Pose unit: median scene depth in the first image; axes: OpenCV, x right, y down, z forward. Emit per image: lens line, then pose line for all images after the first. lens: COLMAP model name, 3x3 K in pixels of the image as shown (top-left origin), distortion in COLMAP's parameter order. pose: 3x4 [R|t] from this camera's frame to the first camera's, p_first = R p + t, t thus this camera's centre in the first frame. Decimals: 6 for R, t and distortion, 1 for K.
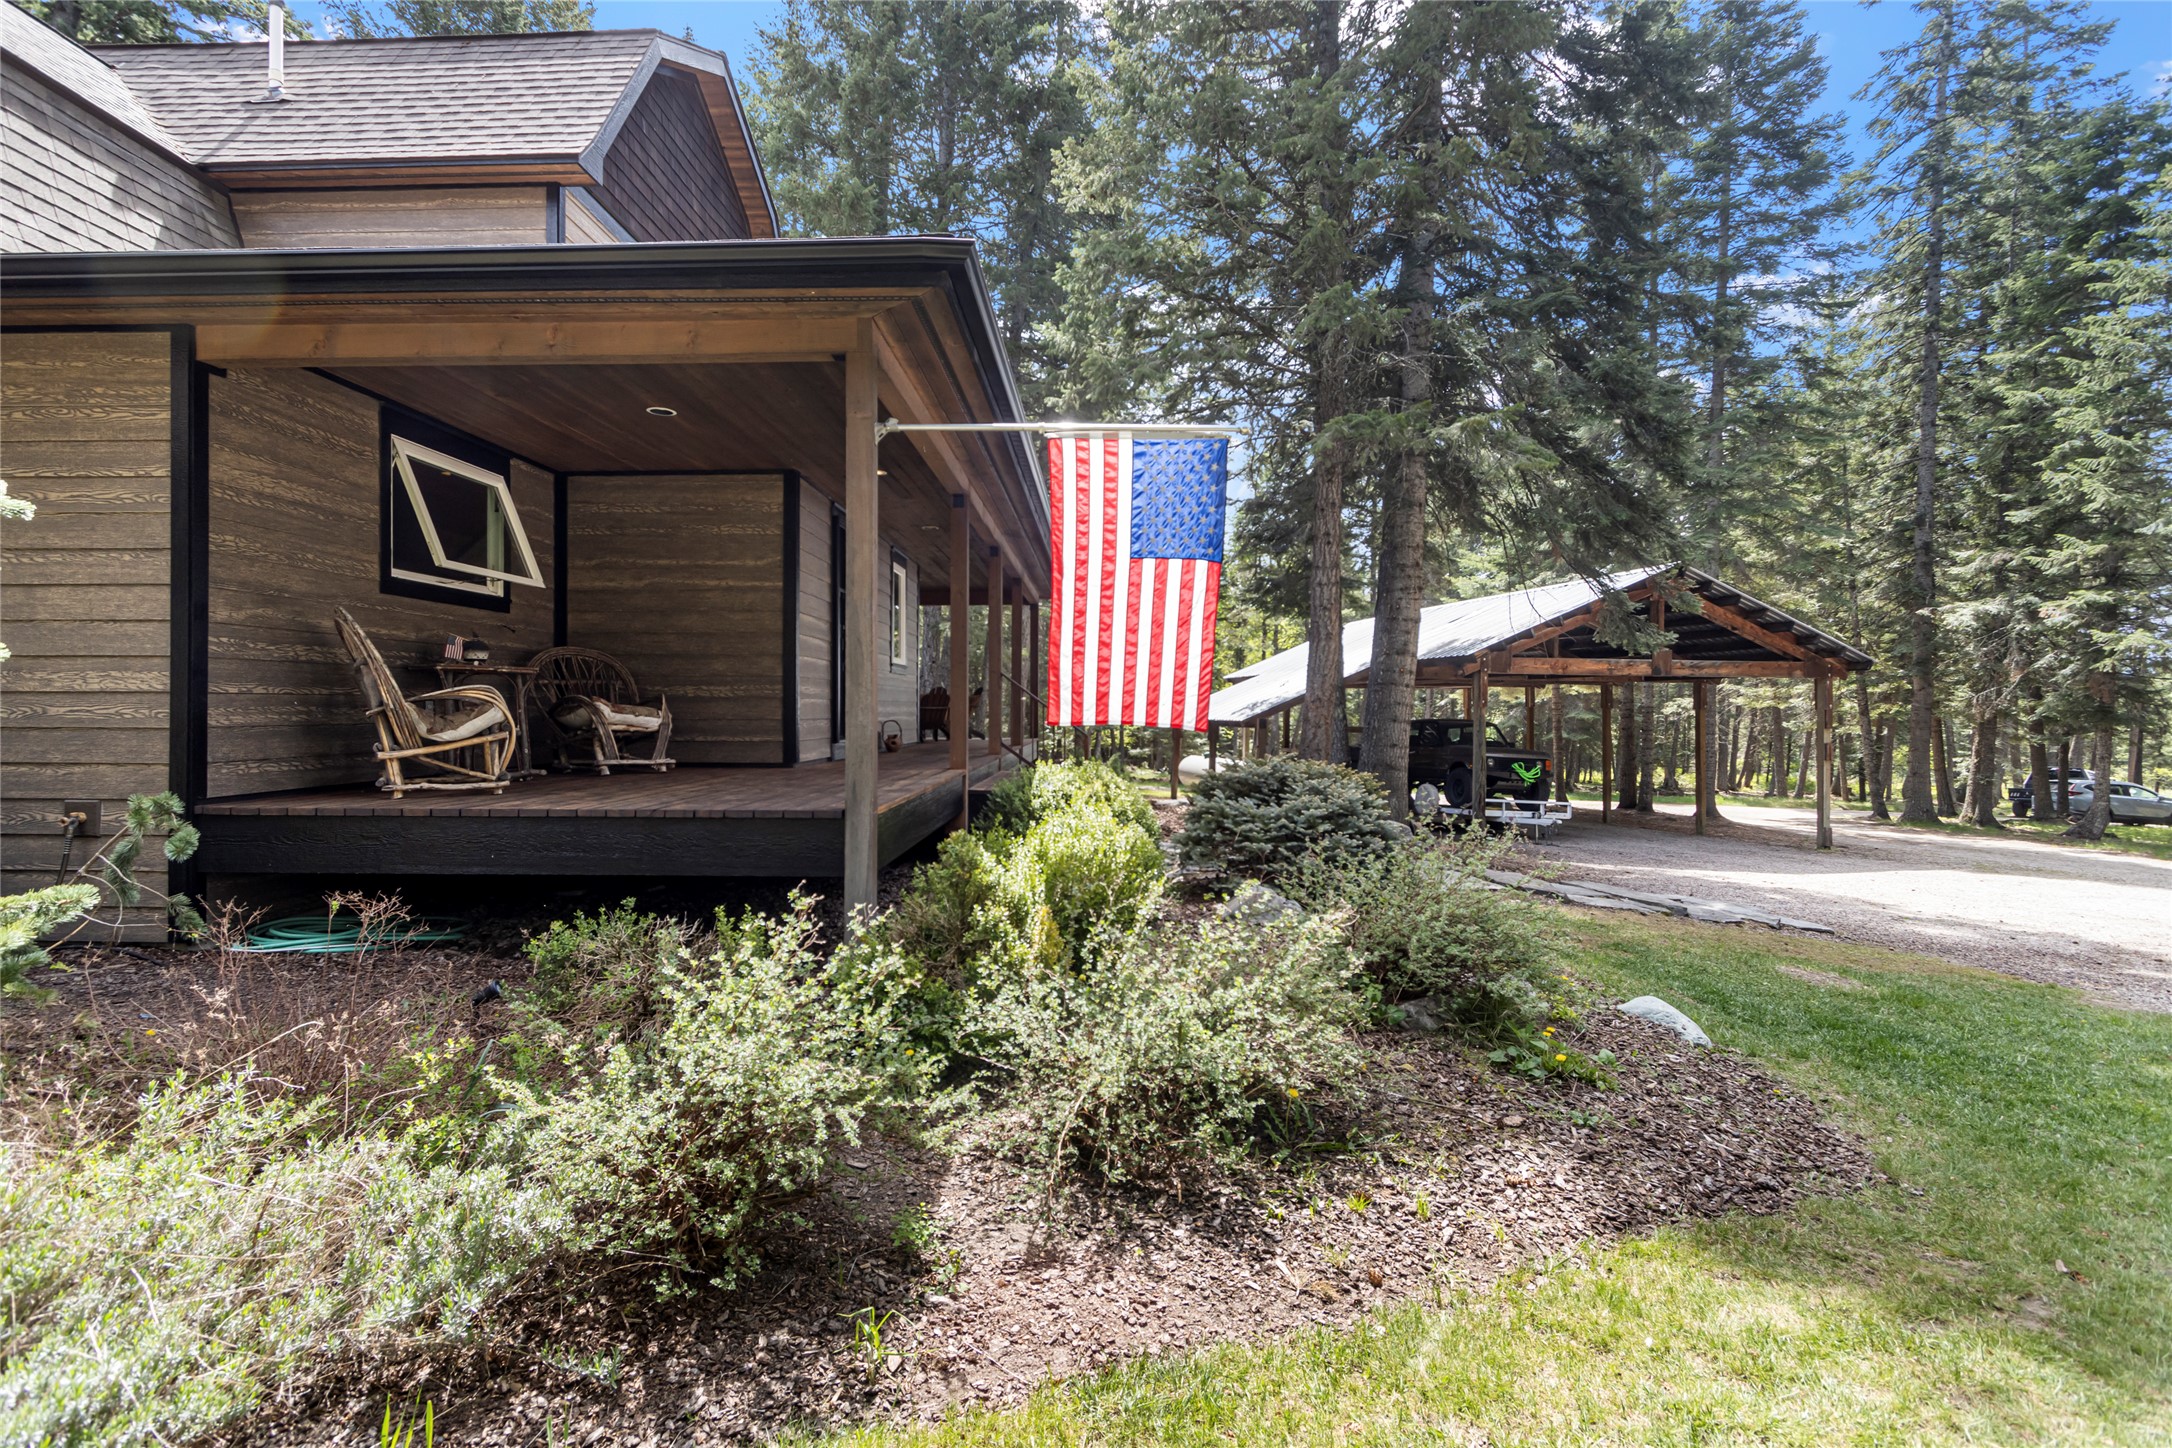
lens RADIAL K [[995.9, 0, 1051.2], [0, 995.9, 716.5], [0, 0, 1]] dist [0.002026, -0.000441]
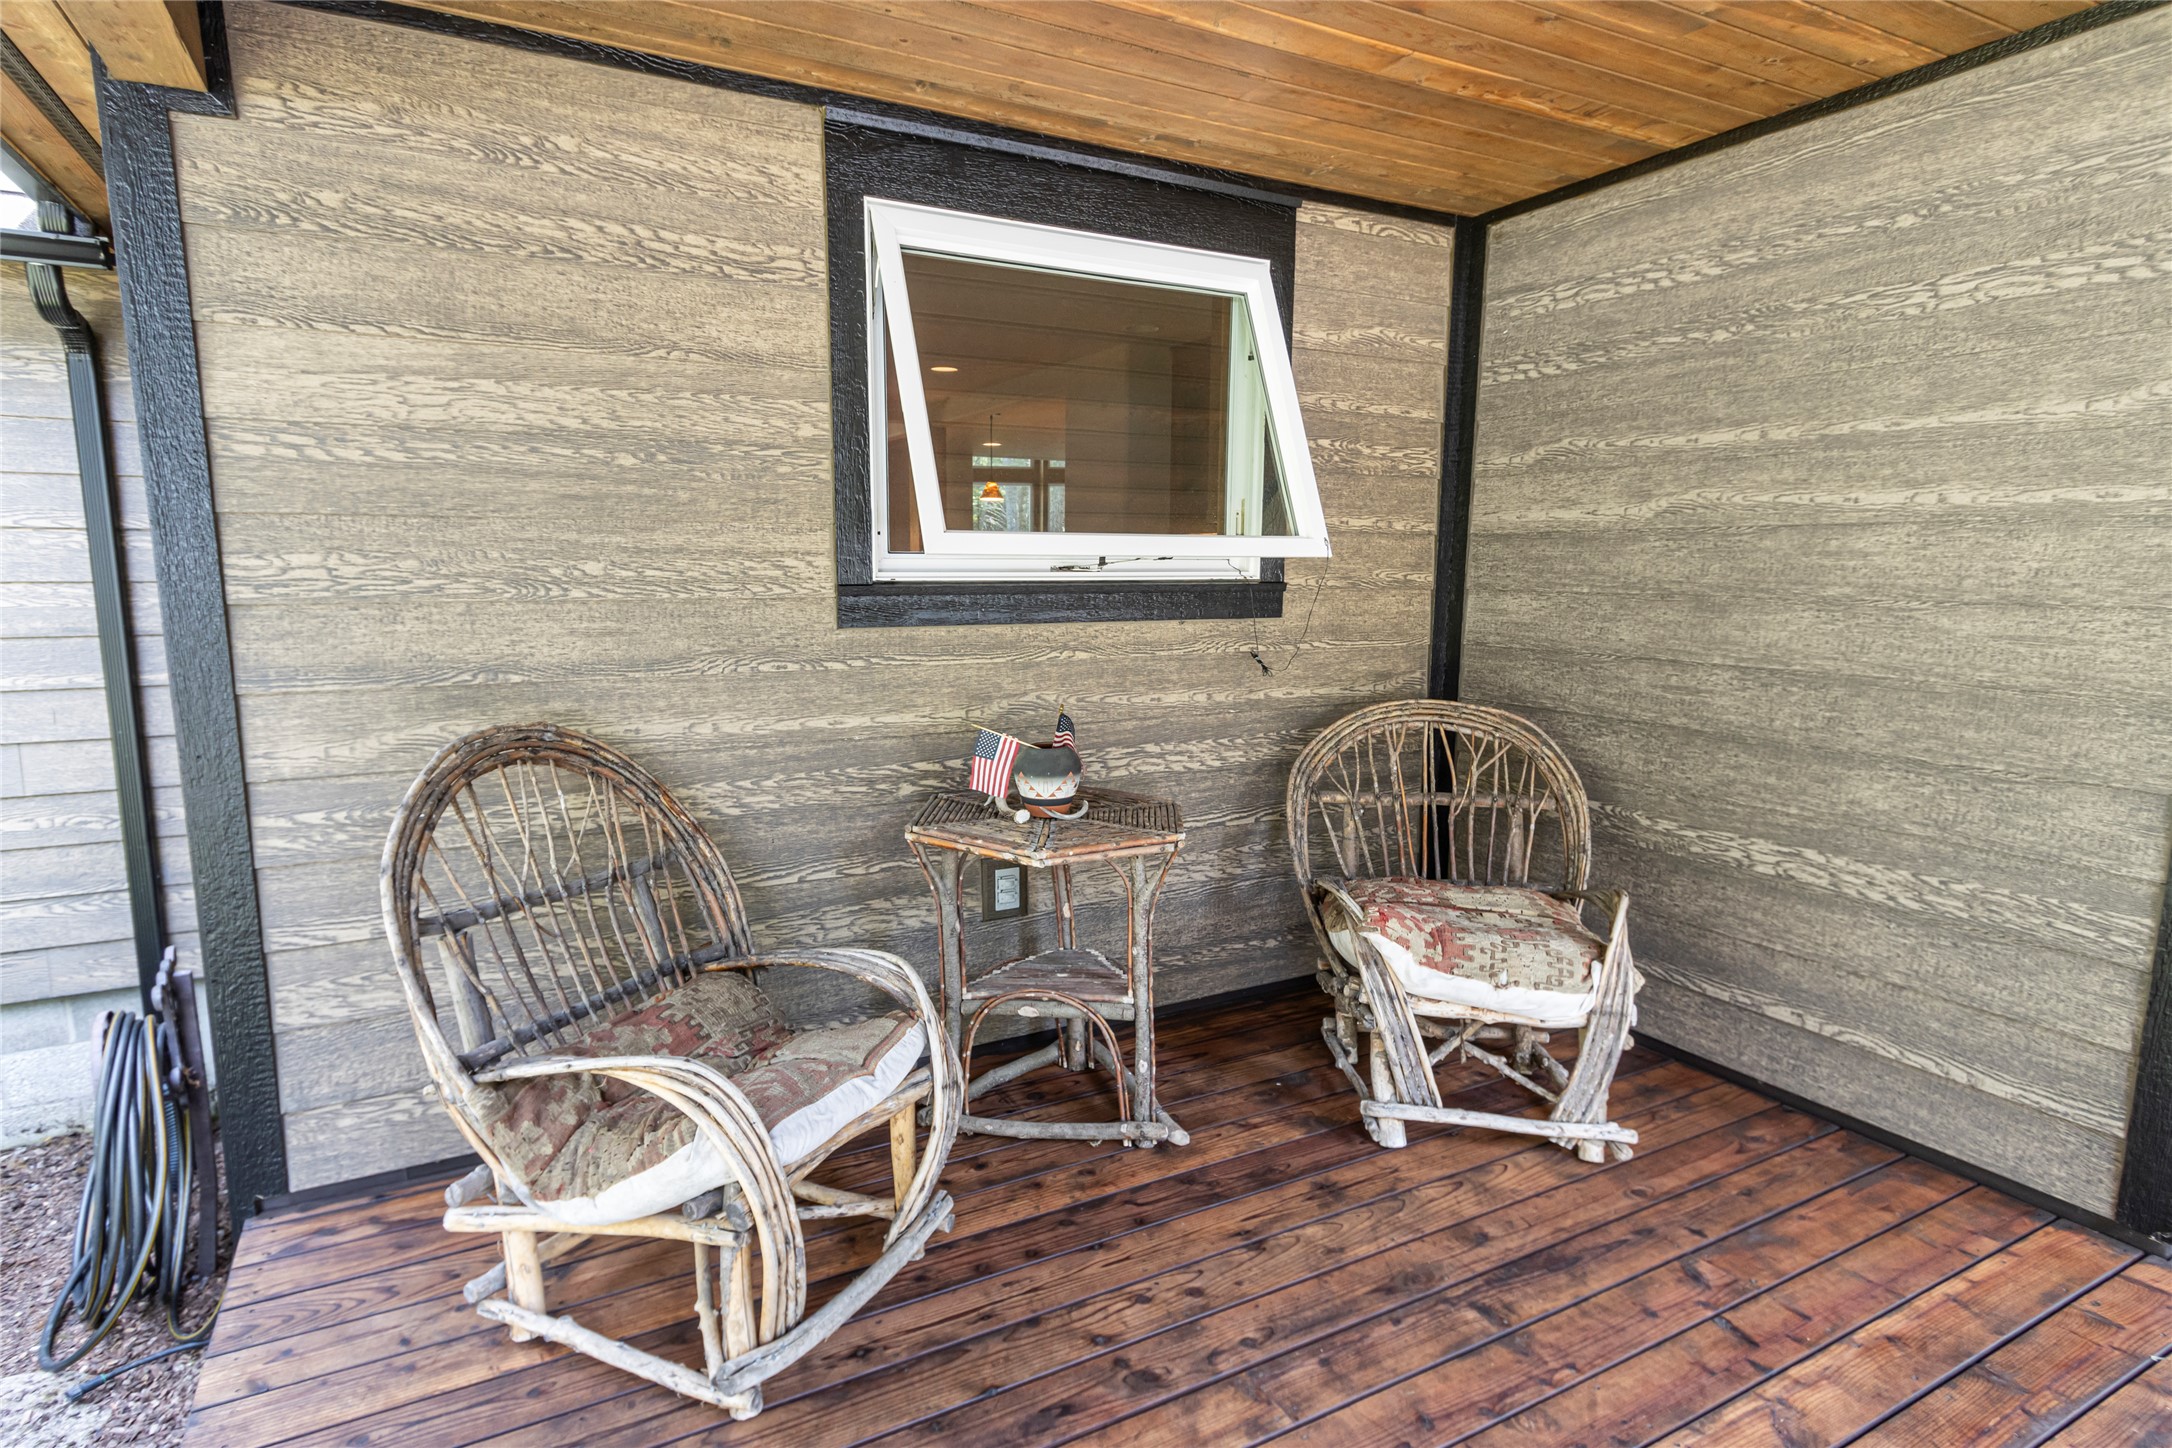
lens RADIAL K [[1142.3, 0, 1074.0], [0, 1142.3, 752.3], [0, 0, 1]] dist [-0.000489, 0.000220]
pose [[0.514937, 0.138332, -0.845993, -0.195566], [-0.013083, 0.988047, 0.153597, -0.122289], [0.857128, -0.068025, 0.510592, 0.706920]]
